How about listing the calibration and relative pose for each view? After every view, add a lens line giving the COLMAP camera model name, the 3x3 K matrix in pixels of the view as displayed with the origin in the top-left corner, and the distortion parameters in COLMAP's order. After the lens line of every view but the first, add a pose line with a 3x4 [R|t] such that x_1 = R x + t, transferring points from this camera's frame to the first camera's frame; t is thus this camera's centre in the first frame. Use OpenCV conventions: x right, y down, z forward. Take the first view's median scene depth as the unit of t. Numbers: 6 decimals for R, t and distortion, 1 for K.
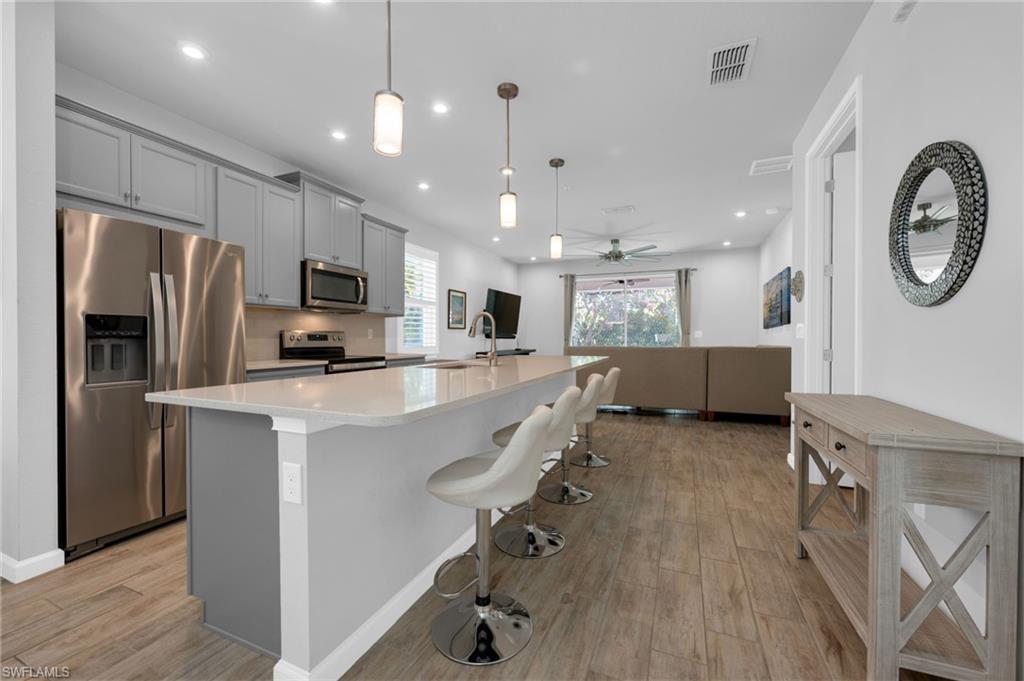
lens RADIAL K [[405.3, 0, 507.8], [0, 405.3, 340.7], [0, 0, 1]] dist [0.002020, -0.000050]
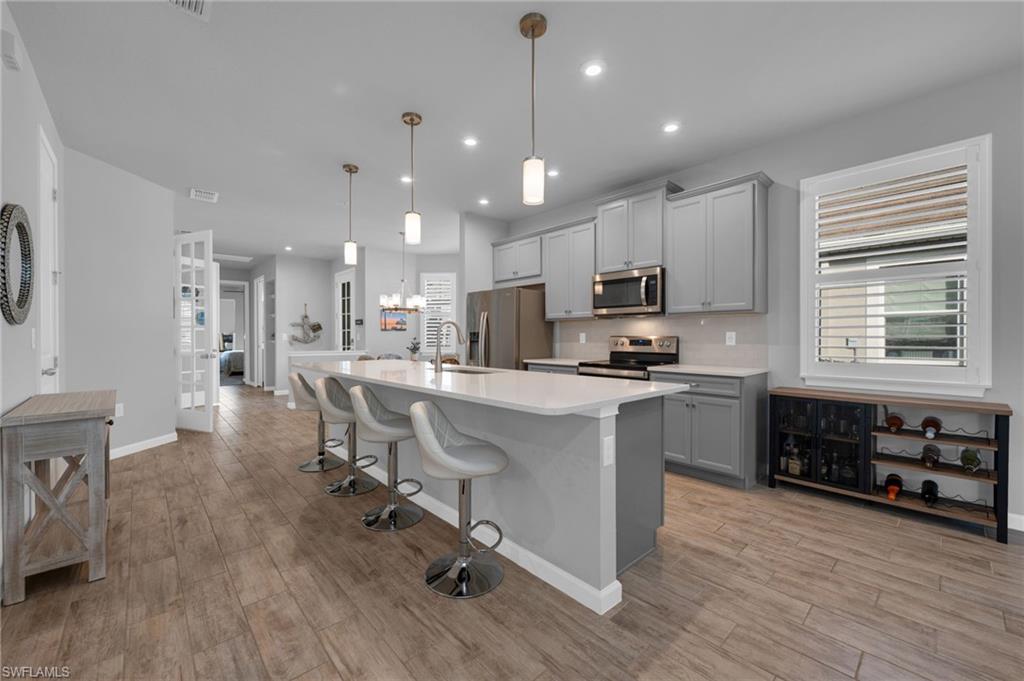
lens RADIAL K [[405.3, 0, 510.1], [0, 405.3, 339.1], [0, 0, 1]] dist [0.002020, -0.000050]
pose [[-0.411425, 0.005565, -0.911427, 0.833369], [-0.007514, 0.999927, 0.009497, -0.033903], [0.911413, 0.010756, -0.411353, 1.585524]]
